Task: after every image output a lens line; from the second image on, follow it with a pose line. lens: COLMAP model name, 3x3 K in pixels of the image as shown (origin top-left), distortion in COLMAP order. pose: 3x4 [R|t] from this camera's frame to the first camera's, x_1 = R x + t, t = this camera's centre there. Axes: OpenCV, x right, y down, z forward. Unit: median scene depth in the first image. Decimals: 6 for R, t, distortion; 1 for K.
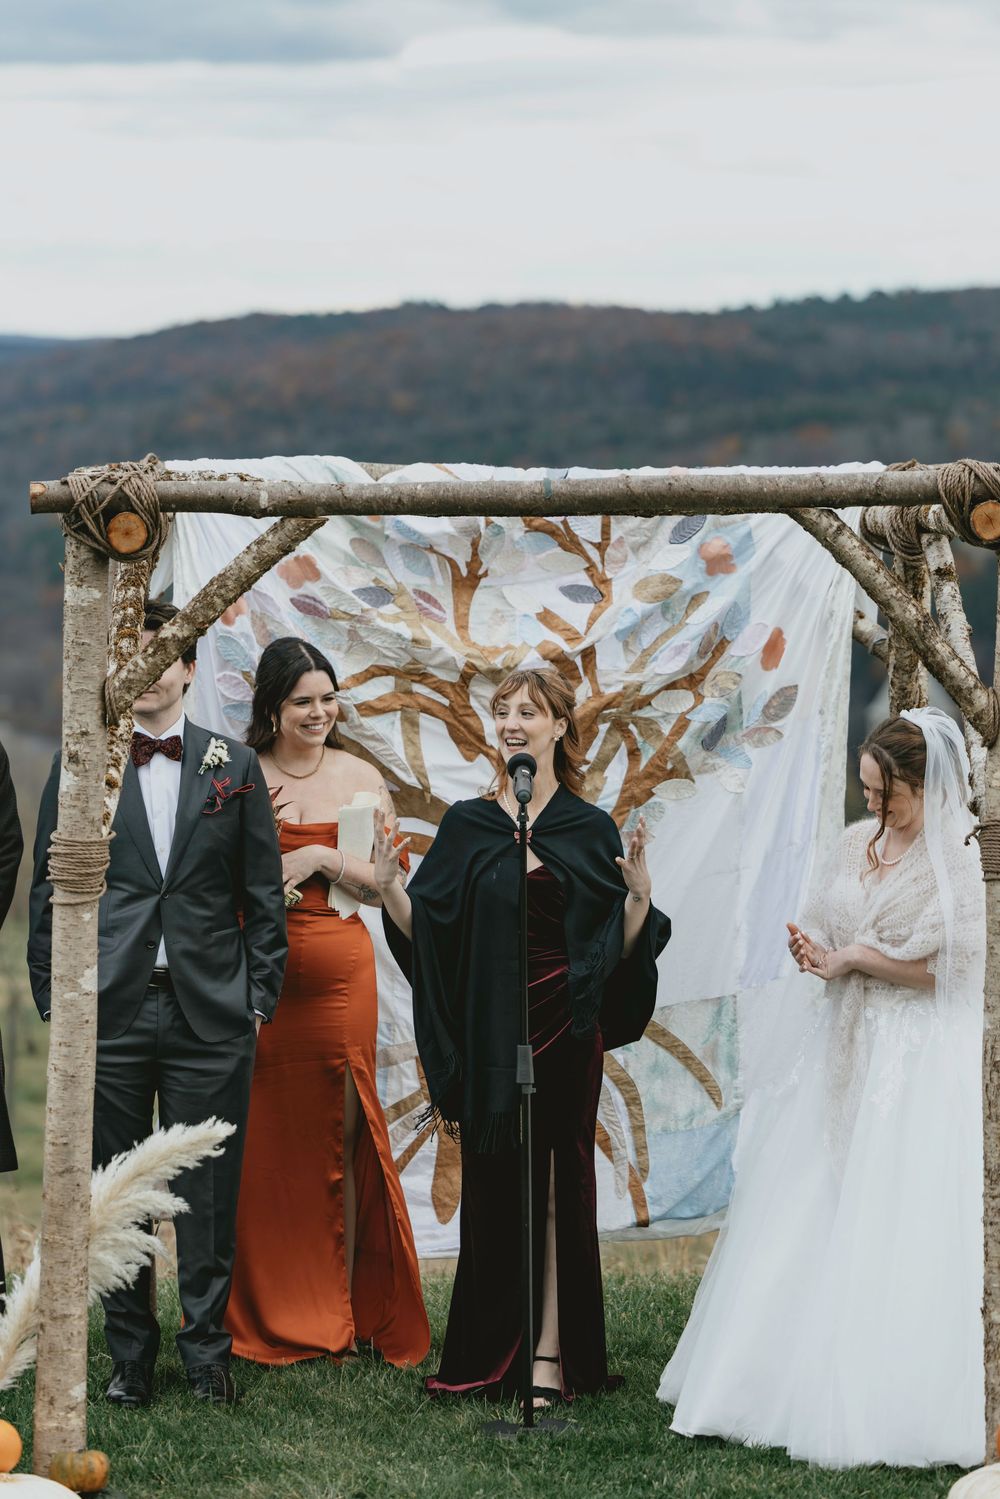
lens RADIAL K [[4567.4, 0, 499.8], [0, 4567.4, 750.1], [0, 0, 1]] dist [0.187772, 0.000000]
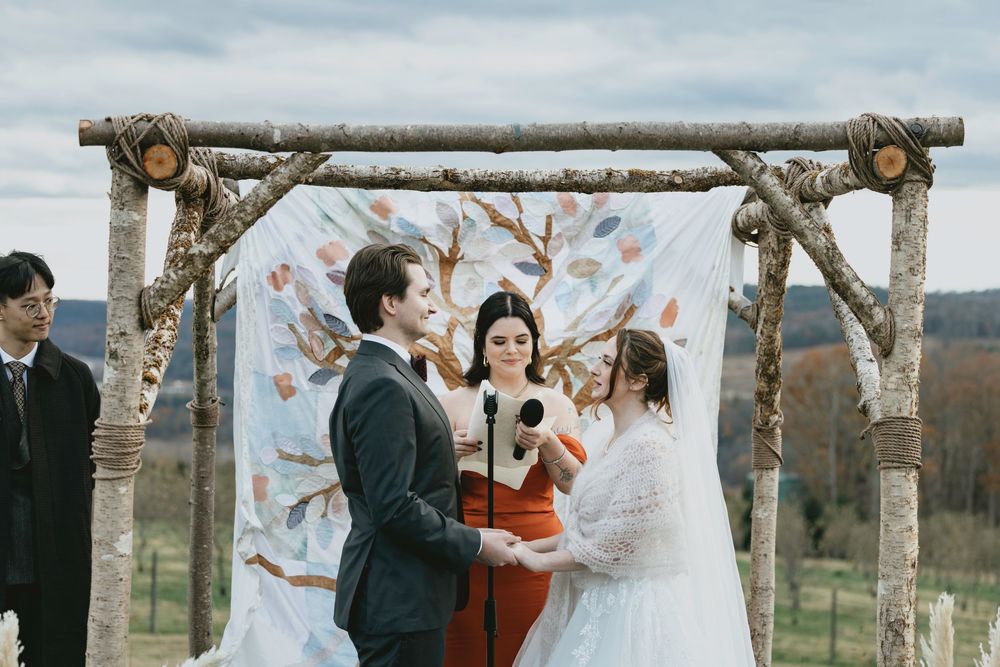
lens RADIAL K [[1915.4, 0, 482.2], [0, 1915.4, 315.3], [0, 0, 1]] dist [0.074969, 0.000000]
pose [[0.999907, 0.012260, 0.006043, -0.001048], [-0.011785, 0.997248, -0.073193, 0.026592], [-0.006924, 0.073115, 0.997299, 0.500232]]
